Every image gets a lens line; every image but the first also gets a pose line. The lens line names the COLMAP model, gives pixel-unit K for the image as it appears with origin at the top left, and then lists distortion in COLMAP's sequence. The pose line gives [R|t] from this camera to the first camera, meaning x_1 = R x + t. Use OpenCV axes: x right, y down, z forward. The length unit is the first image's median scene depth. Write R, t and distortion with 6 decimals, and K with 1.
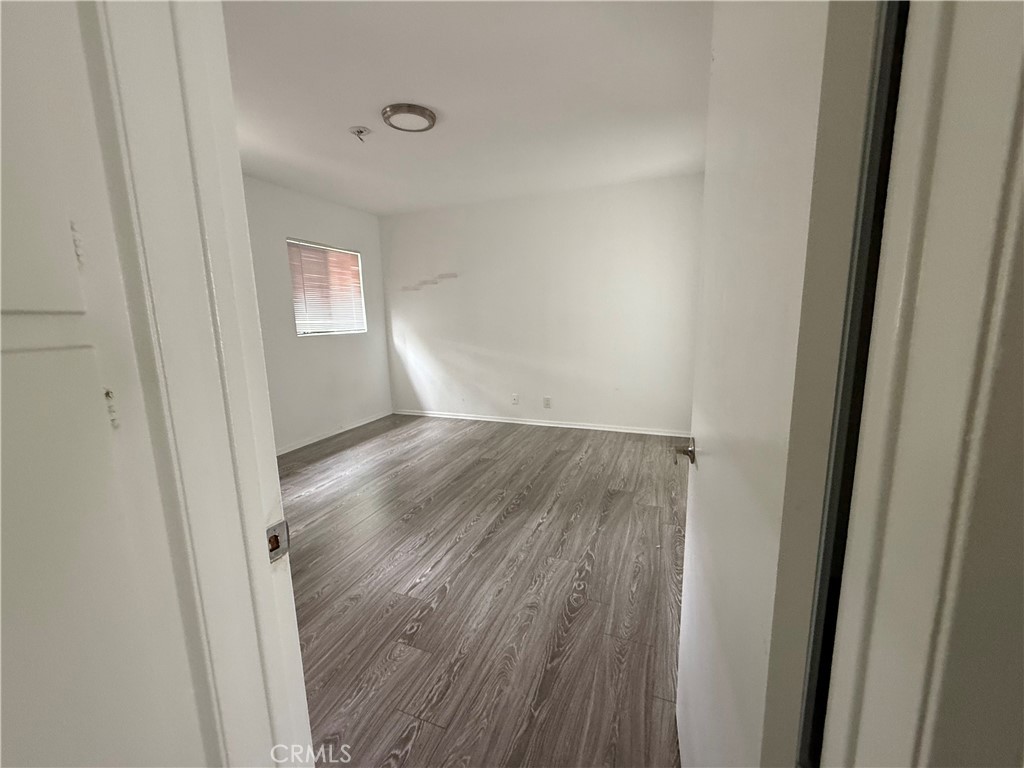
lens RADIAL K [[409.4, 0, 513.3], [0, 409.4, 388.6], [0, 0, 1]] dist [0.001442, 0.000092]
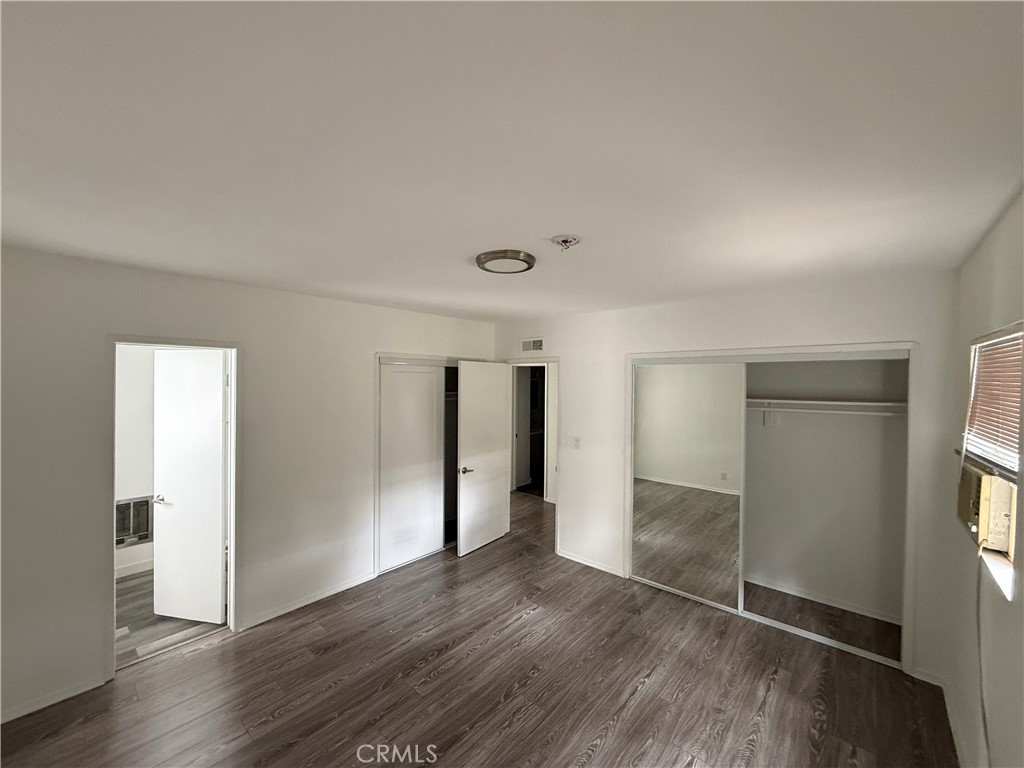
lens RADIAL K [[409.4, 0, 512.8], [0, 409.4, 384.3], [0, 0, 1]] dist [0.001442, 0.000092]
pose [[-0.940328, 0.011899, 0.340062, -0.598314], [0.072816, 0.983274, 0.166943, -0.571840], [-0.332388, 0.181743, -0.925466, 1.947642]]
